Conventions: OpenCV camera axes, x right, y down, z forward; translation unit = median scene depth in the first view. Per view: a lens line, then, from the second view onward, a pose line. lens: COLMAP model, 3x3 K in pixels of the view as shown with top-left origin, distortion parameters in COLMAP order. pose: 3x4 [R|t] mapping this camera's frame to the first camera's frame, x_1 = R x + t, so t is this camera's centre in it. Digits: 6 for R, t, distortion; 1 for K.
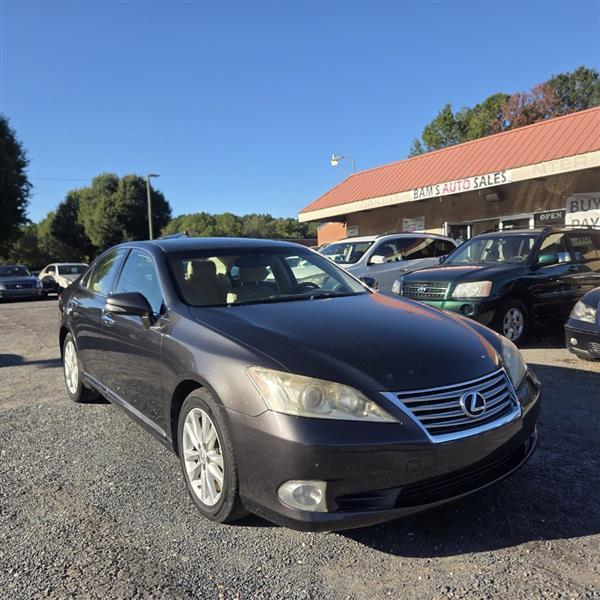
lens RADIAL K [[534.8, 0, 299.2], [0, 534.8, 320.0], [0, 0, 1]] dist [0.082520, -0.070502]
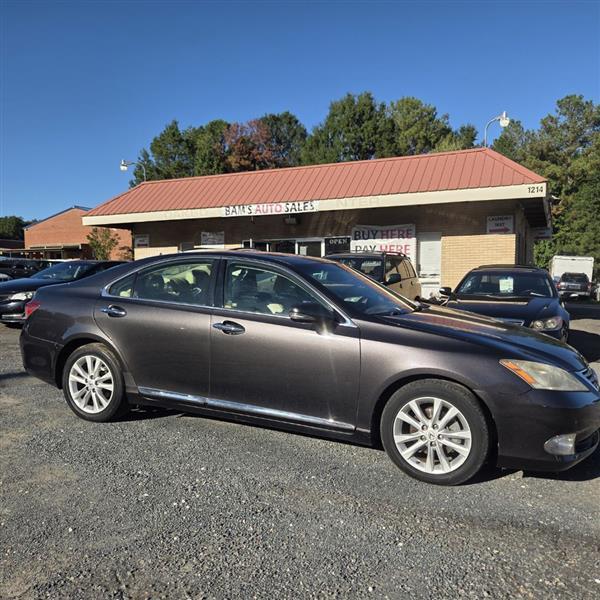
lens RADIAL K [[534.8, 0, 299.2], [0, 534.8, 320.0], [0, 0, 1]] dist [0.082520, -0.070502]
pose [[0.858713, -0.008726, 0.512382, -0.223893], [0.018589, 0.999727, -0.014128, -0.000016], [-0.512119, 0.021657, 0.858641, 0.017629]]
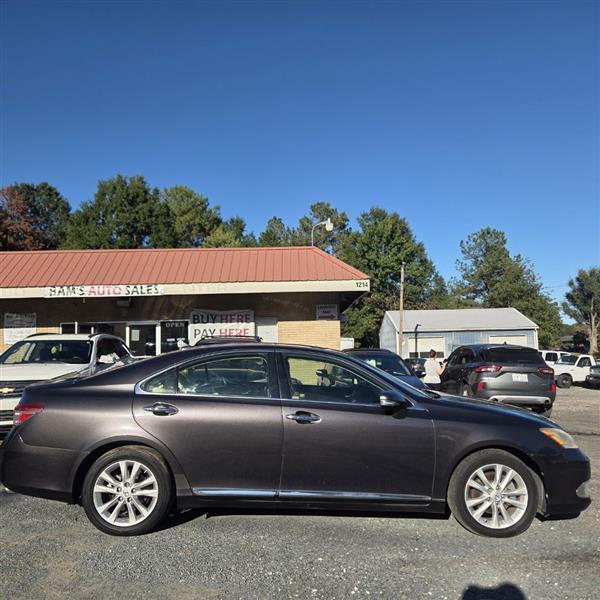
lens RADIAL K [[542.0, 0, 299.3], [0, 542.0, 324.2], [0, 0, 1]] dist [0.072953, -0.004799]
pose [[0.554904, 0.065935, 0.829298, -0.376067], [0.077933, 0.988350, -0.130728, -0.013474], [-0.828256, 0.137171, 0.543301, 0.114522]]
